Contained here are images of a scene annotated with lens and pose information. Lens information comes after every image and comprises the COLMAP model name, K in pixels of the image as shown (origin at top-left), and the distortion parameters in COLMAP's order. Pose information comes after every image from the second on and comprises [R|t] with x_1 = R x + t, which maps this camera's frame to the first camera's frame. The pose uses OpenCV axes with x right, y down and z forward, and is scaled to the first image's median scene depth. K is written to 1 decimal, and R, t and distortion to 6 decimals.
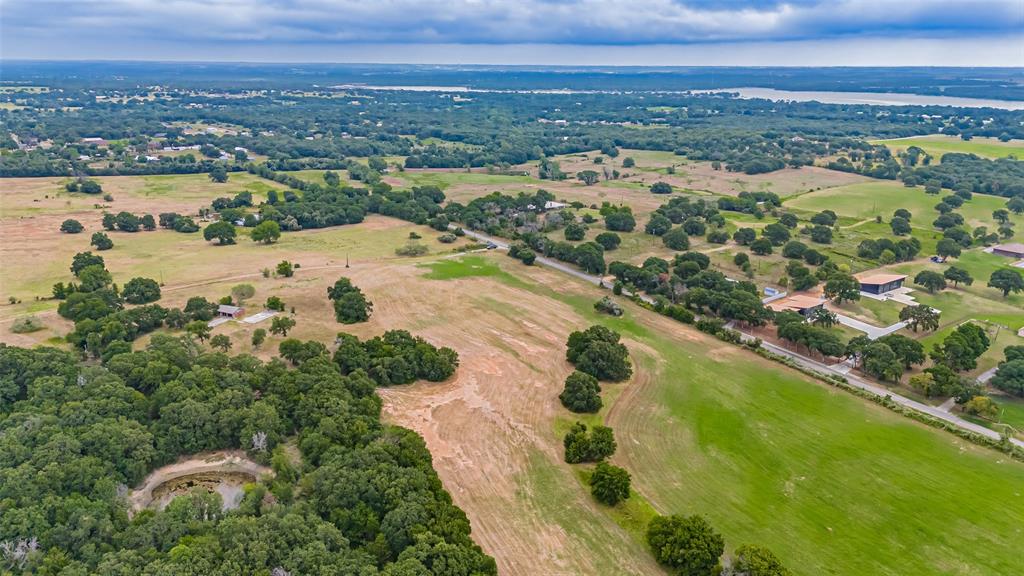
lens RADIAL K [[750.3, 0, 509.2], [0, 750.3, 289.8], [0, 0, 1]] dist [0.089896, -0.099054]
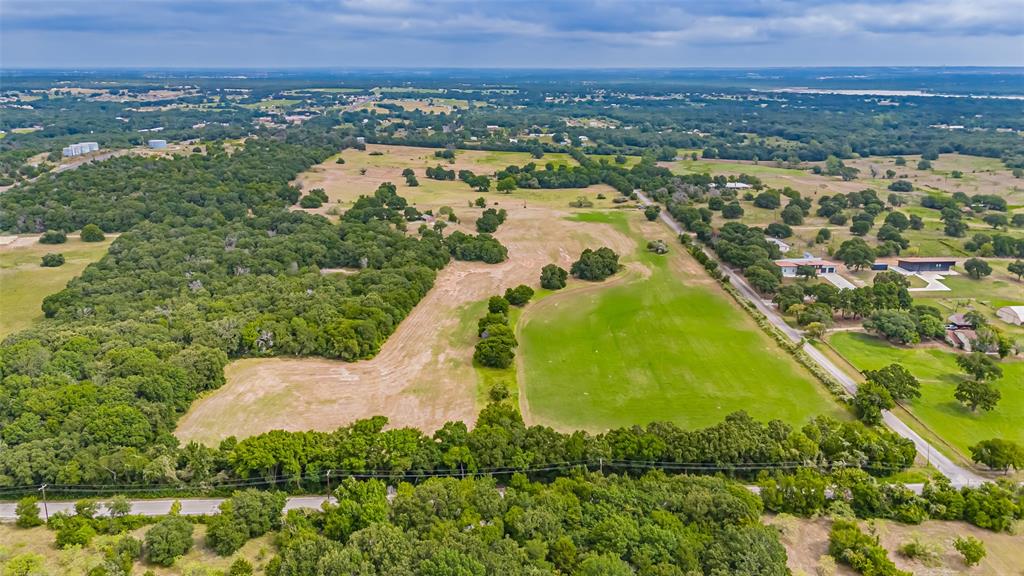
lens RADIAL K [[750.3, 0, 509.2], [0, 750.3, 289.8], [0, 0, 1]] dist [0.089896, -0.099054]
pose [[0.836318, 0.152533, -0.526598, 0.494645], [-0.155649, 0.987054, 0.038712, 0.067943], [0.525686, 0.049589, 0.849232, -0.212993]]
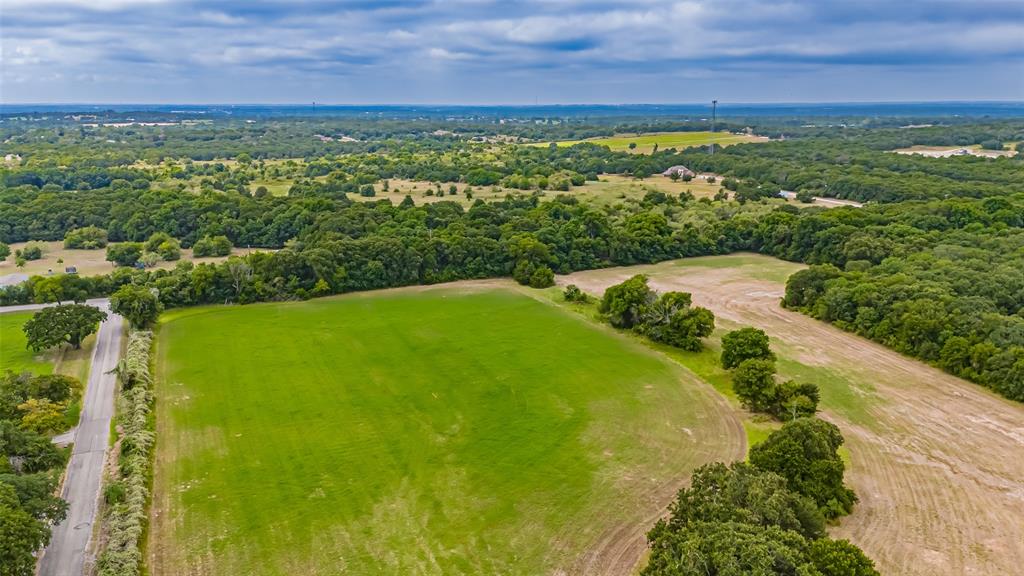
lens RADIAL K [[750.3, 0, 509.2], [0, 750.3, 289.8], [0, 0, 1]] dist [0.089896, -0.099054]
pose [[-0.976782, -0.061939, 0.205085, 0.103399], [0.050989, 0.862572, 0.503359, -0.104539], [-0.208078, 0.502129, -0.839387, 0.794150]]
